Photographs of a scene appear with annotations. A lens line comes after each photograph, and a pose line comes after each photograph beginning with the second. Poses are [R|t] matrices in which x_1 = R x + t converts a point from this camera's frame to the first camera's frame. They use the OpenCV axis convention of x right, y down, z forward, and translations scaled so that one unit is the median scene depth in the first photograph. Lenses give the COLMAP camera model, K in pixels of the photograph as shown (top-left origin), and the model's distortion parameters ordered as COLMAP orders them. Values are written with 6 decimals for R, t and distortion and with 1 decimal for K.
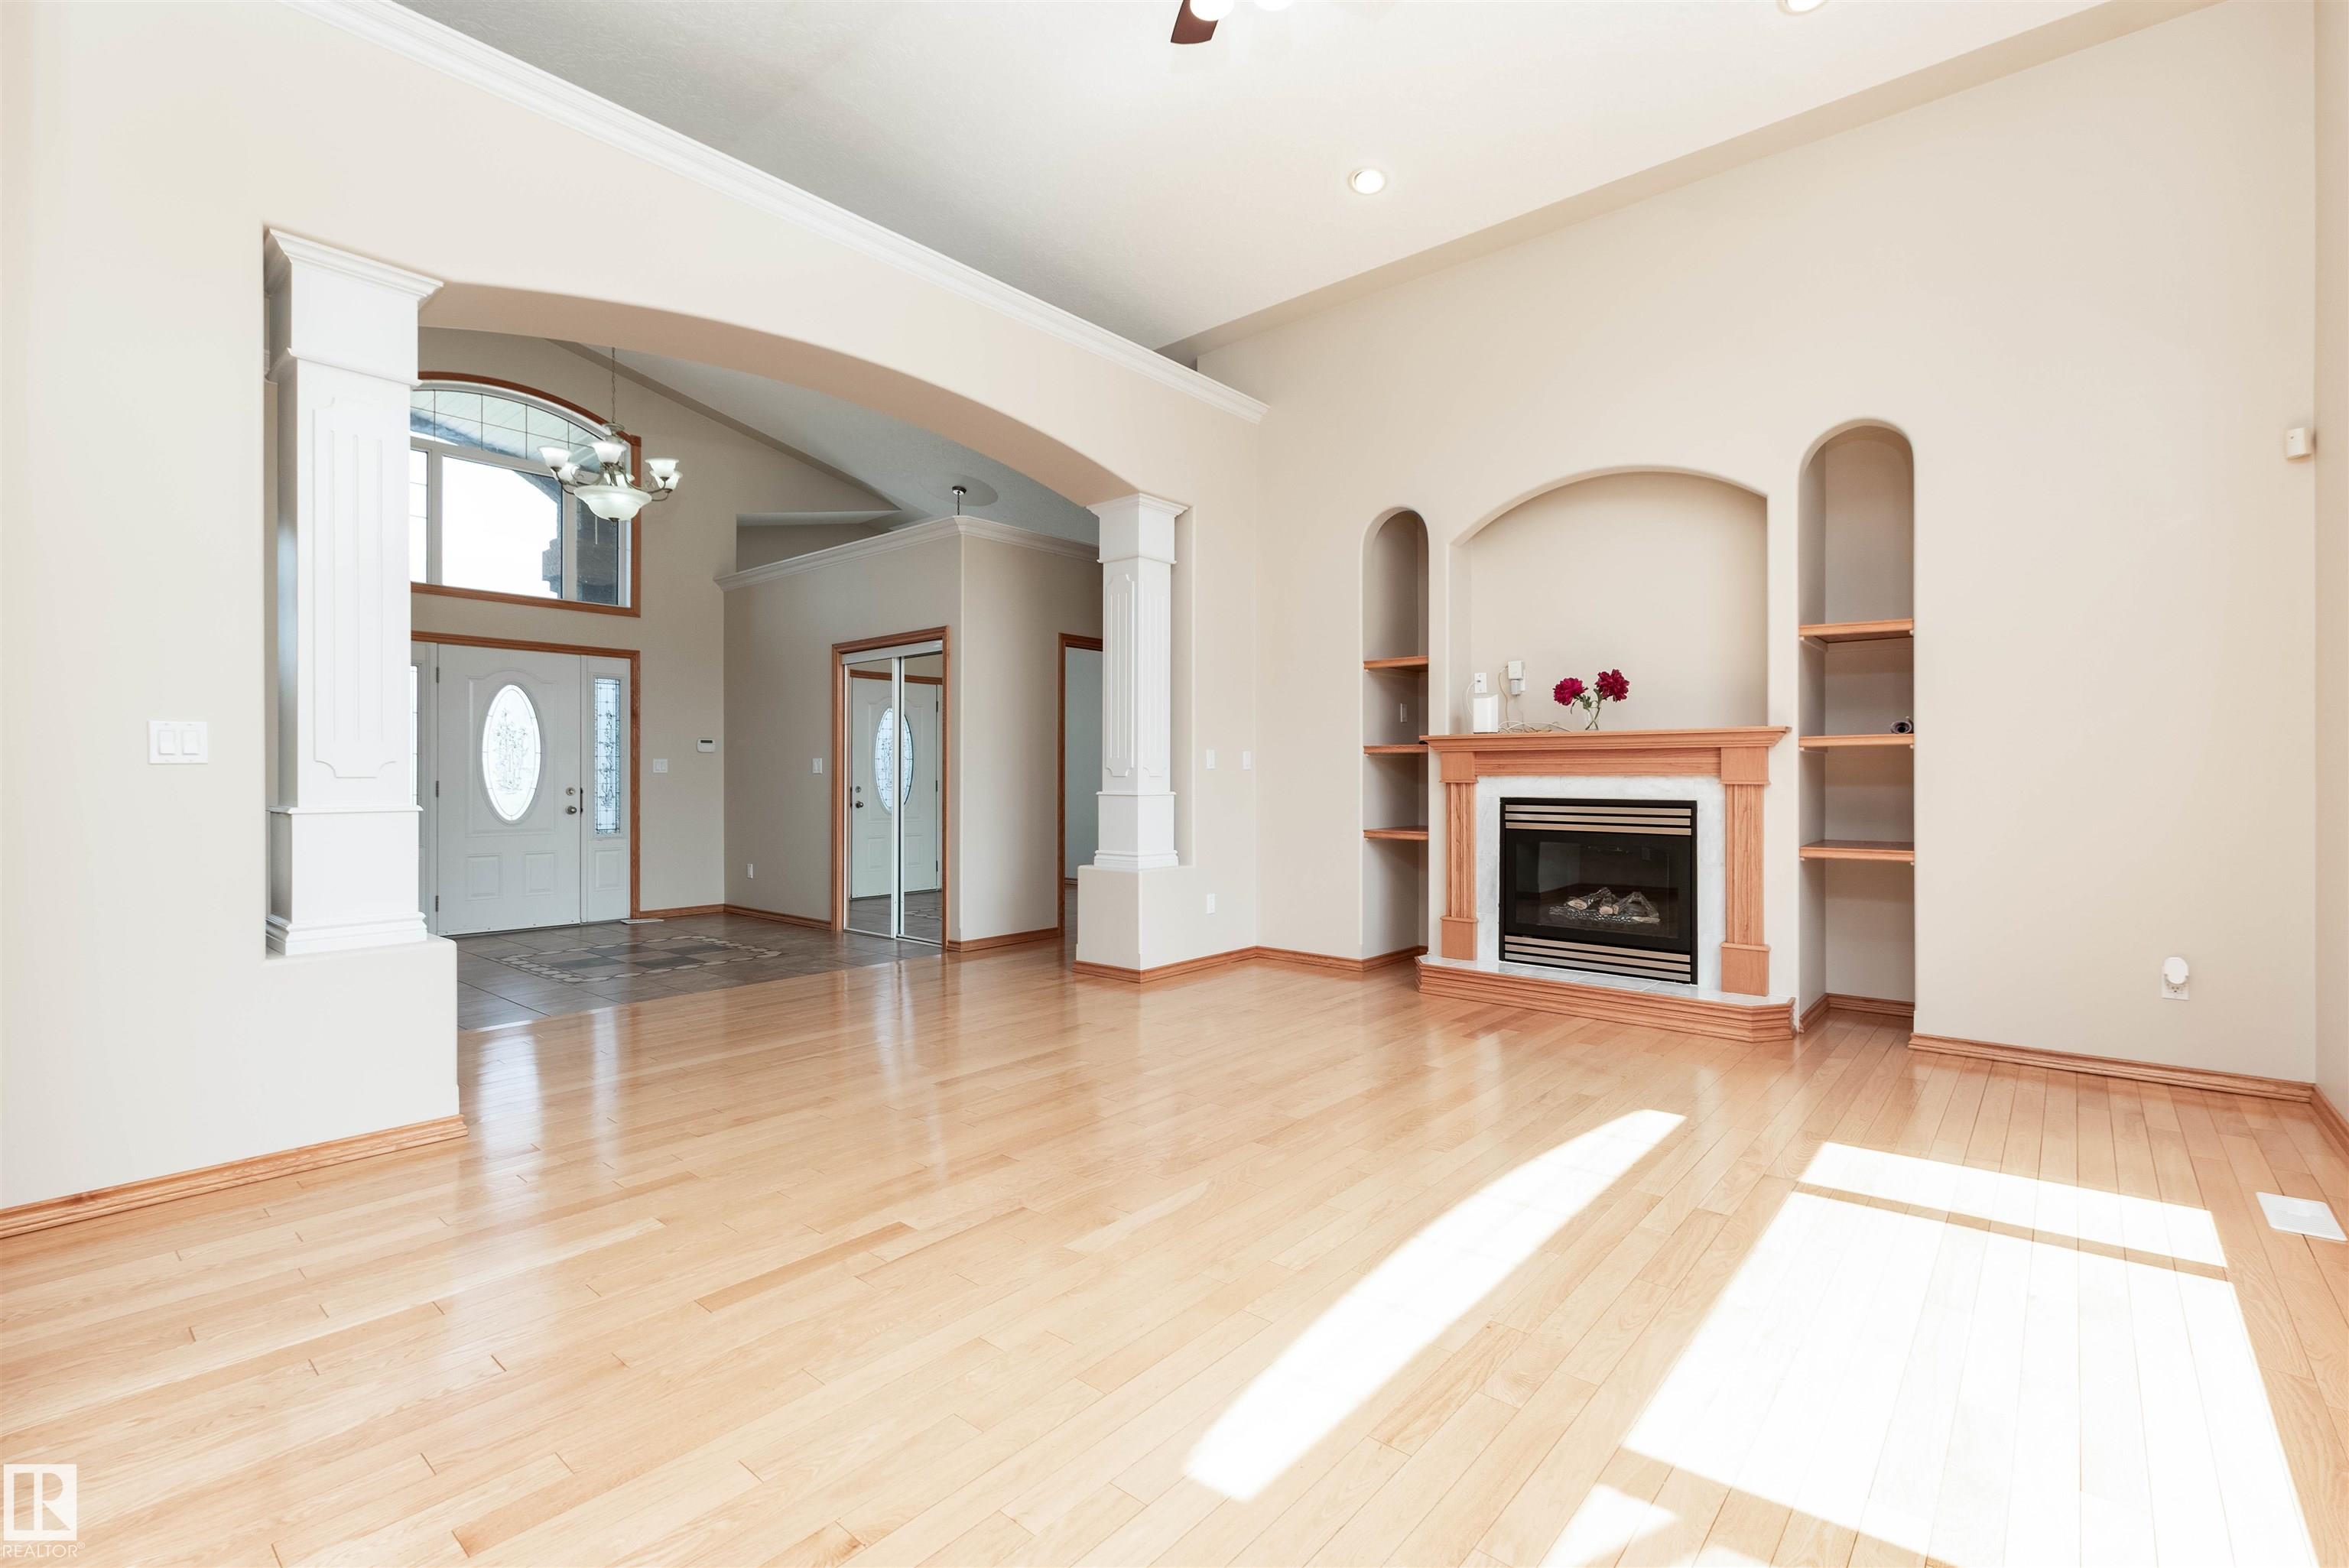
lens RADIAL K [[1045.4, 0, 1165.8], [0, 1045.4, 771.1], [0, 0, 1]] dist [0.003413, -0.000682]
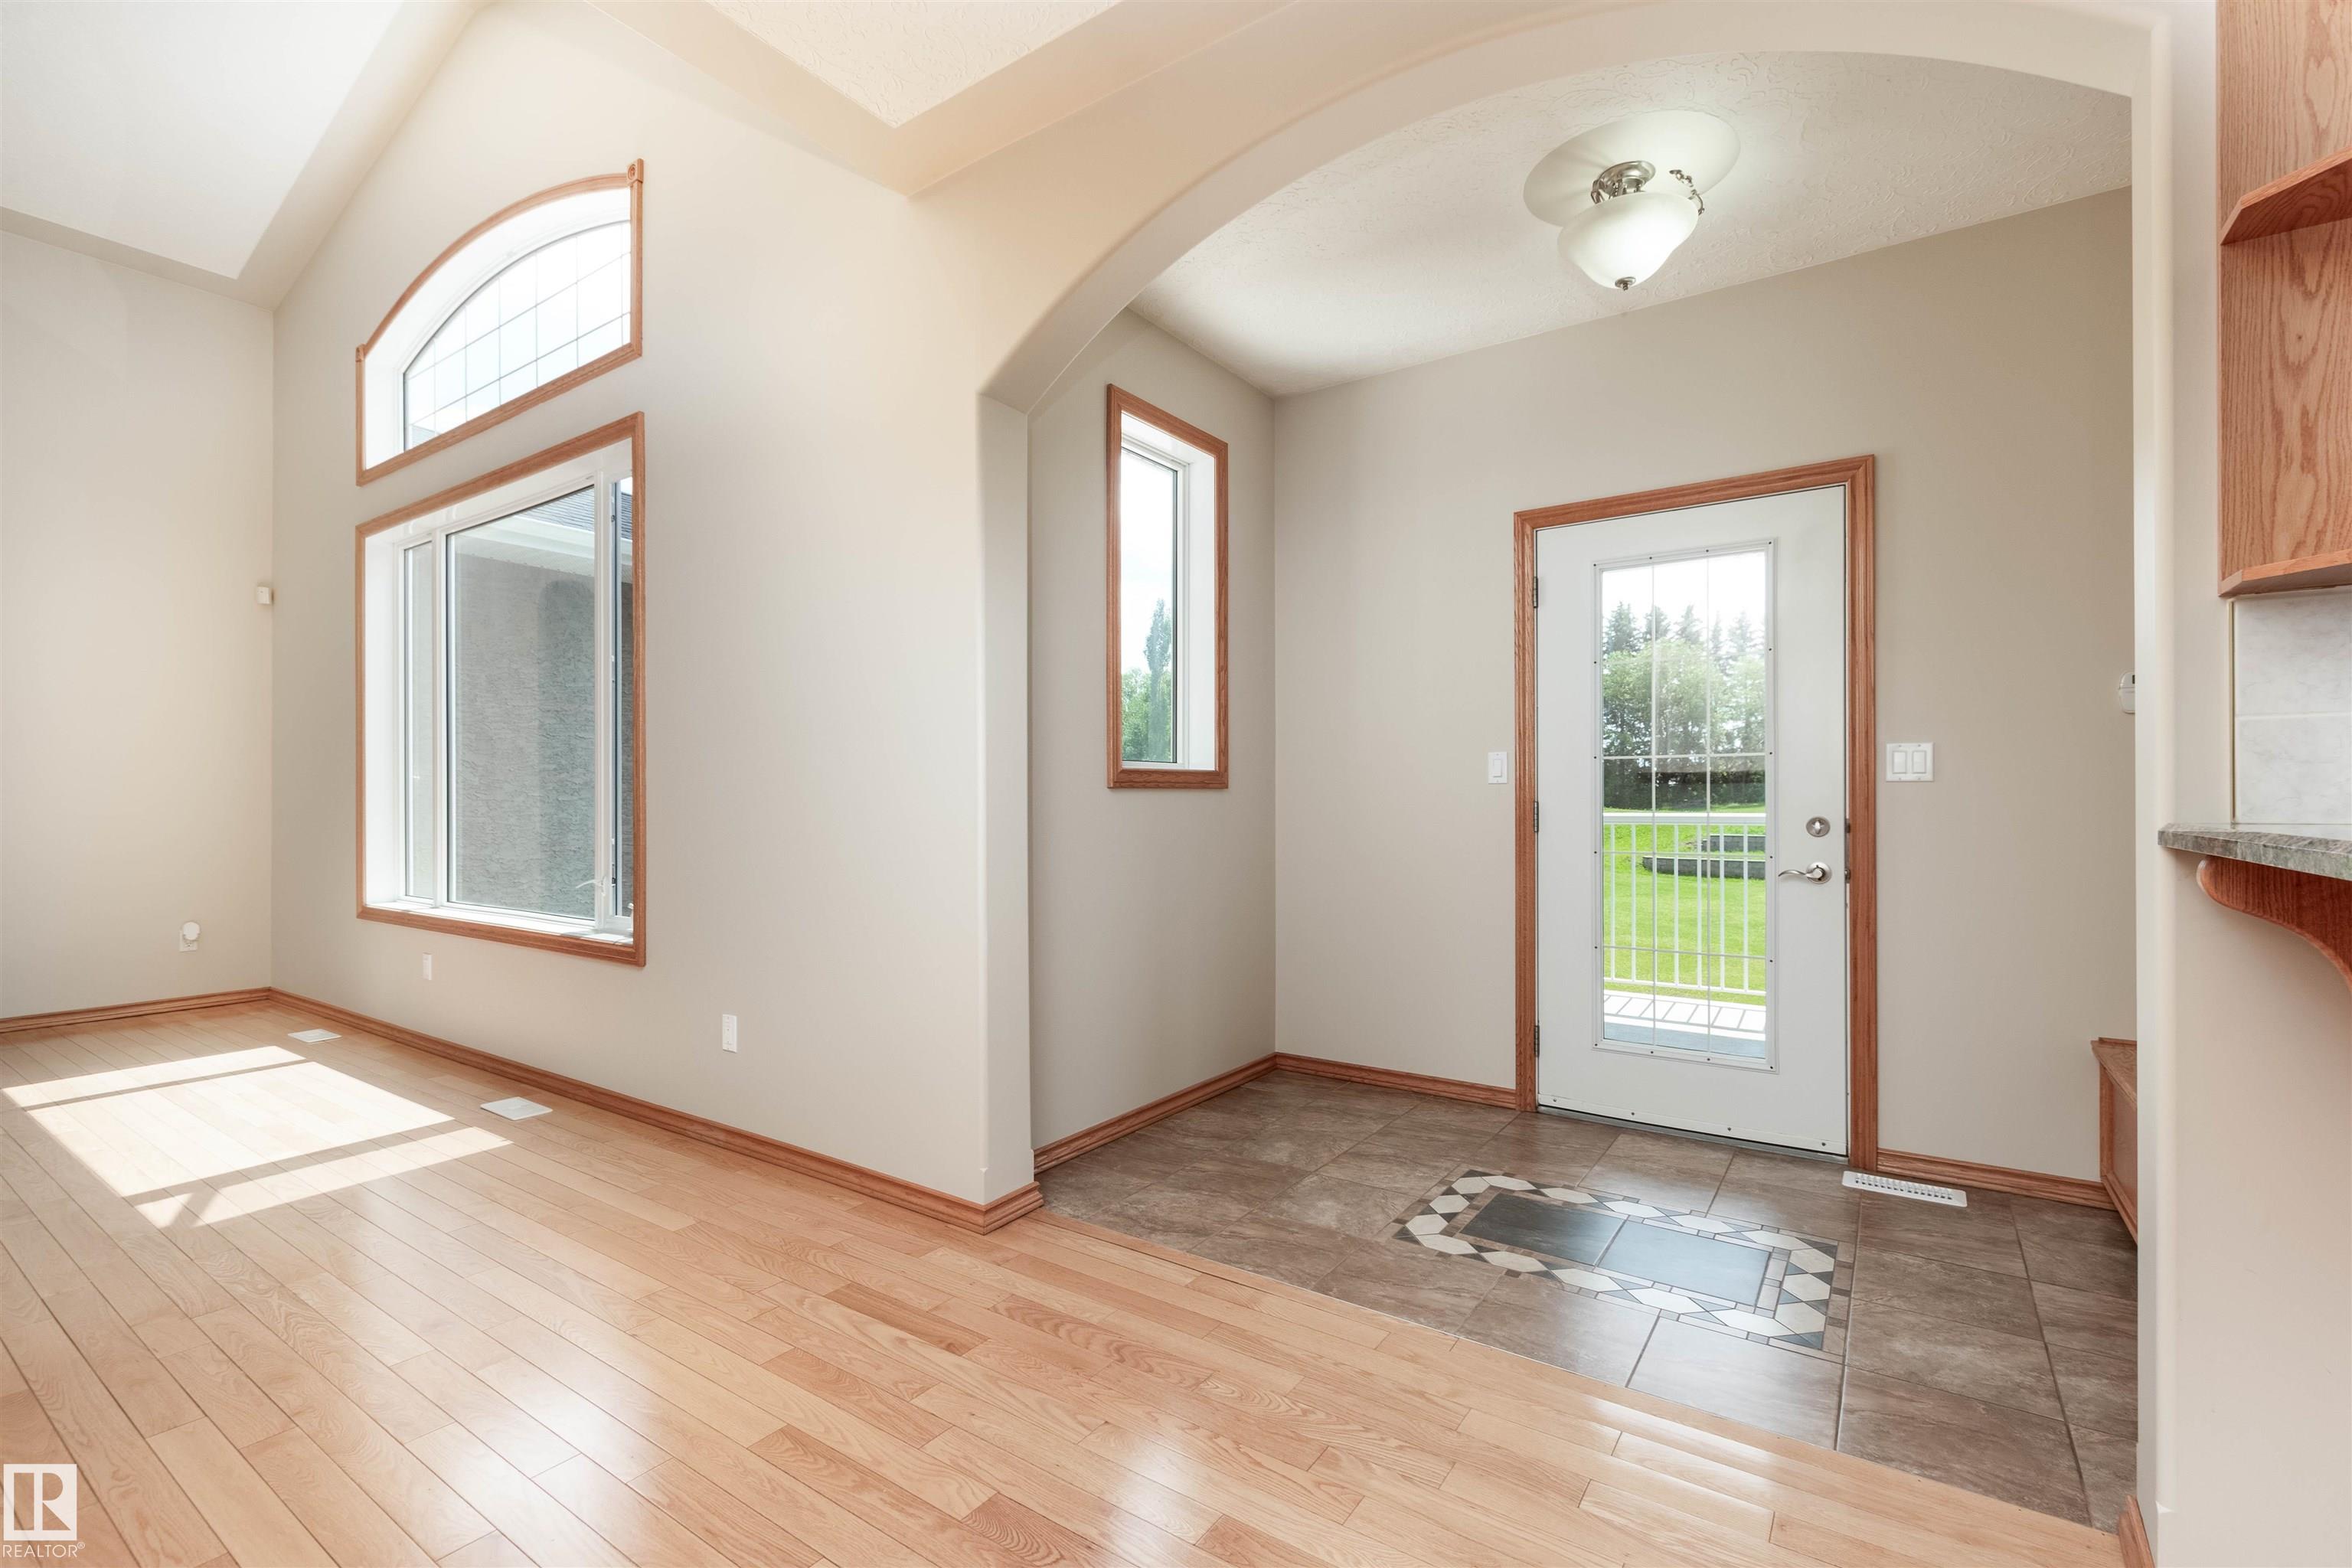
lens RADIAL K [[1046.8, 0, 1167.5], [0, 1046.8, 801.8], [0, 0, 1]] dist [0.003413, -0.000682]
pose [[-0.098382, -0.000156, 0.995149, -0.456736], [-0.004363, 0.999990, -0.000275, 0.001187], [-0.995139, -0.004369, -0.098382, -0.160552]]
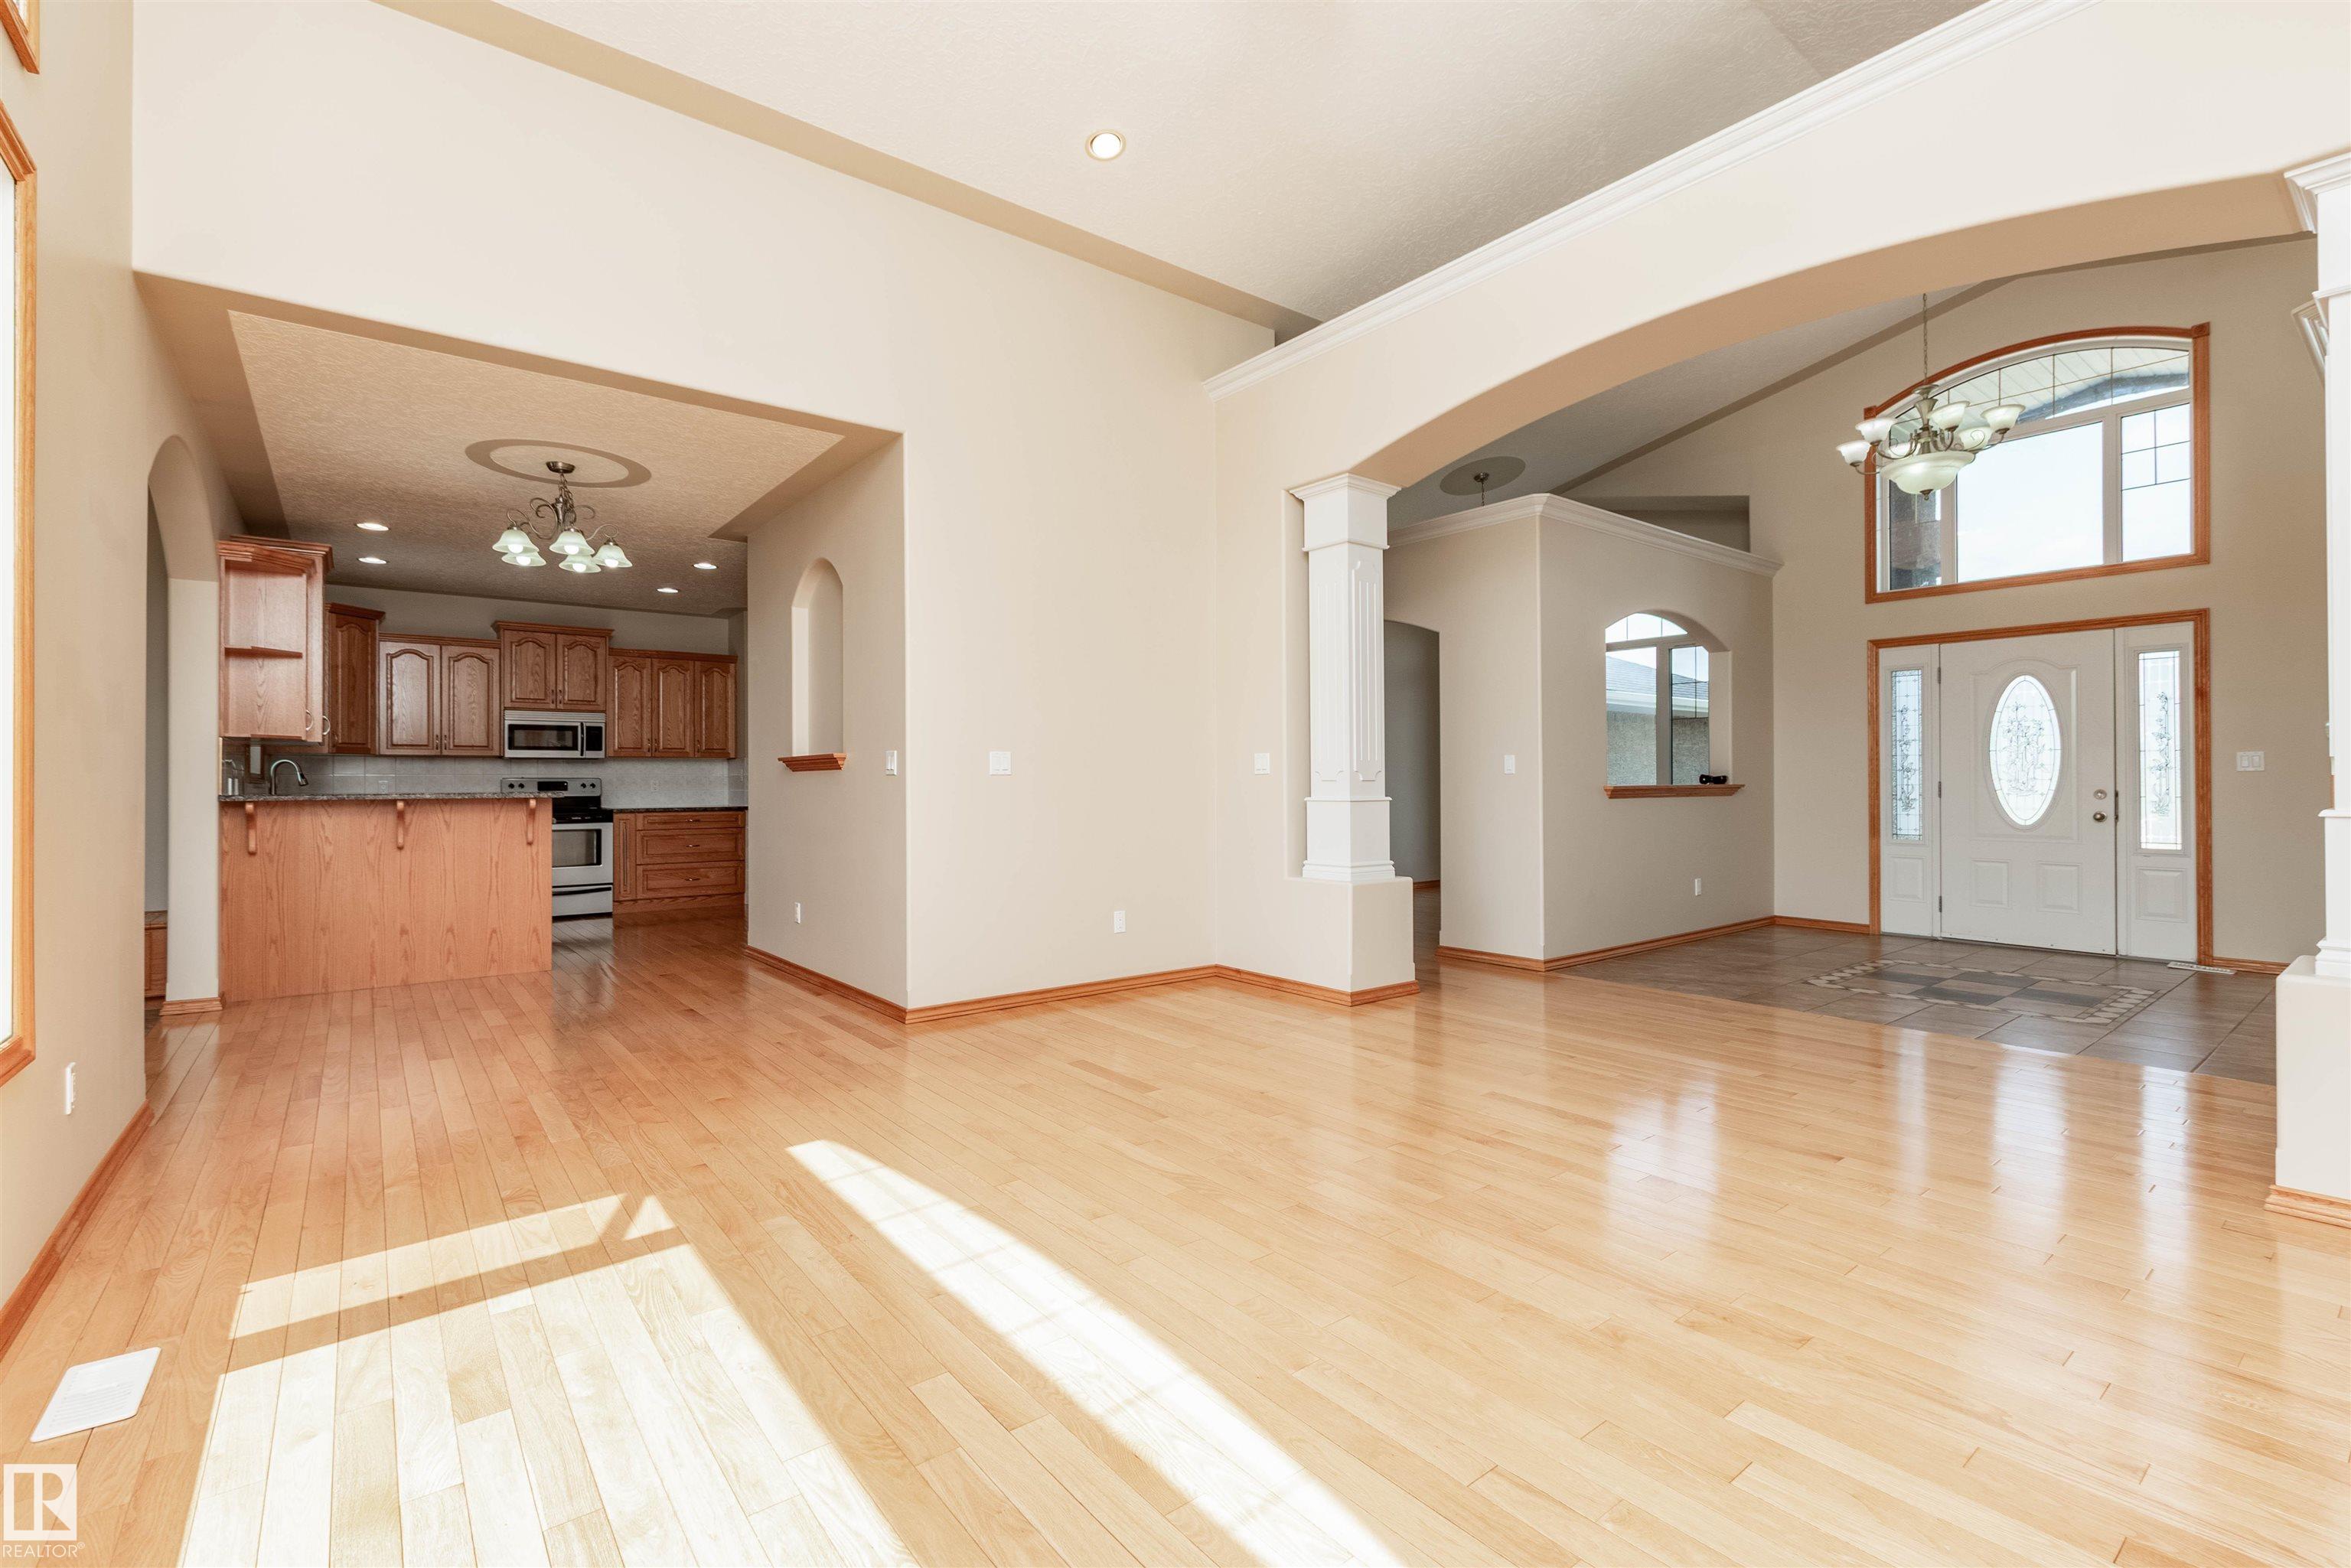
lens RADIAL K [[1046.3, 0, 1184.1], [0, 1046.3, 783.2], [0, 0, 1]] dist [0.003413, -0.000682]
pose [[-0.187473, 0.005186, -0.982256, 0.567297], [0.009194, 0.999952, 0.003525, 0.001140], [0.982227, -0.008370, -0.187512, 0.639950]]
